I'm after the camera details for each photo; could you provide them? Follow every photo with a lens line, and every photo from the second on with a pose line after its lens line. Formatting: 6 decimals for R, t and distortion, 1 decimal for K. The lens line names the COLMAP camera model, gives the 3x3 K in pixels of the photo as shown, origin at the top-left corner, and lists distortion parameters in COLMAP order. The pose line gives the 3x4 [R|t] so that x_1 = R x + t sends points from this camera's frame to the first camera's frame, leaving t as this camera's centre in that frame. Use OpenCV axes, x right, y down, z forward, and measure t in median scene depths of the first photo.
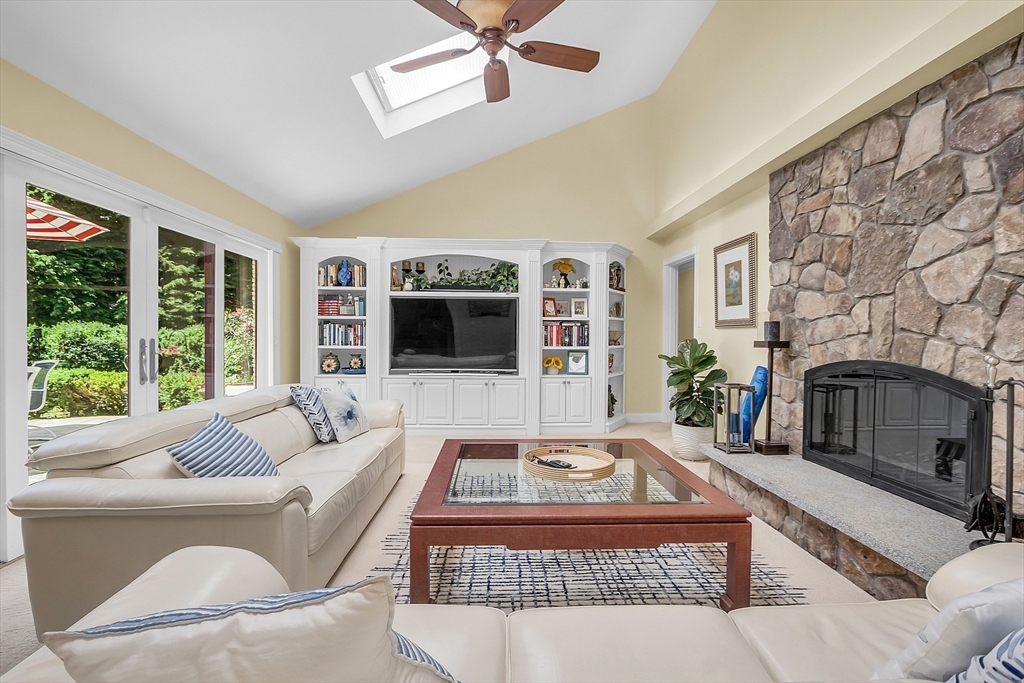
lens RADIAL K [[457.1, 0, 510.8], [0, 457.1, 345.1], [0, 0, 1]] dist [-0.016719, 0.000083]
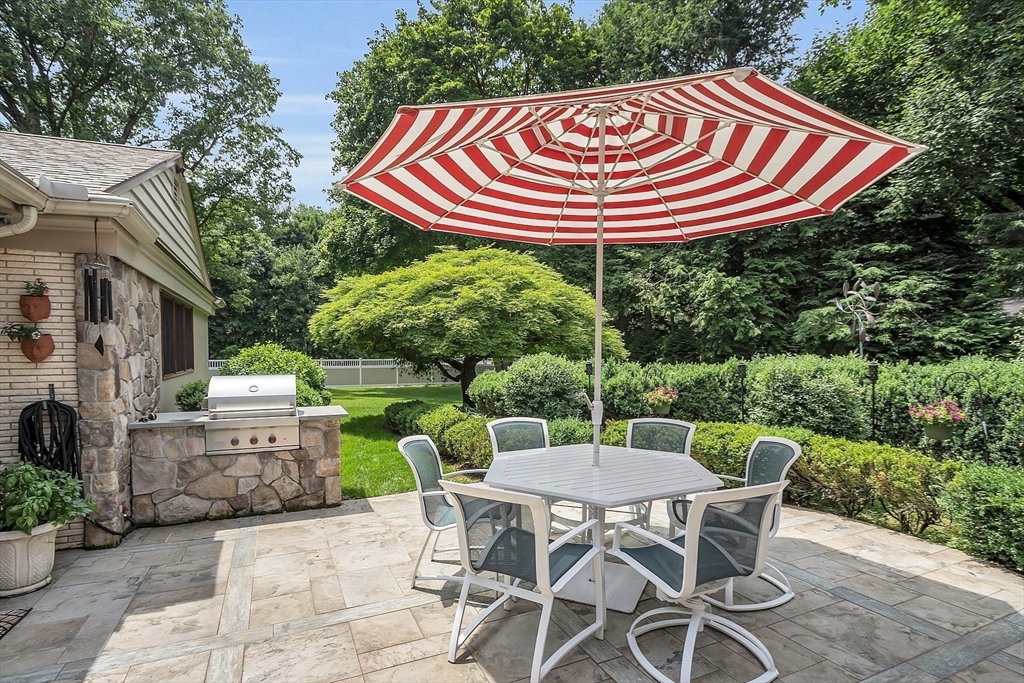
lens RADIAL K [[457.1, 0, 510.8], [0, 457.1, 345.1], [0, 0, 1]] dist [-0.016719, 0.000083]
pose [[0.339728, -0.009789, -0.940473, -0.443351], [-0.017862, 0.999698, -0.016858, -0.046716], [0.940354, 0.022525, 0.339451, 0.358892]]
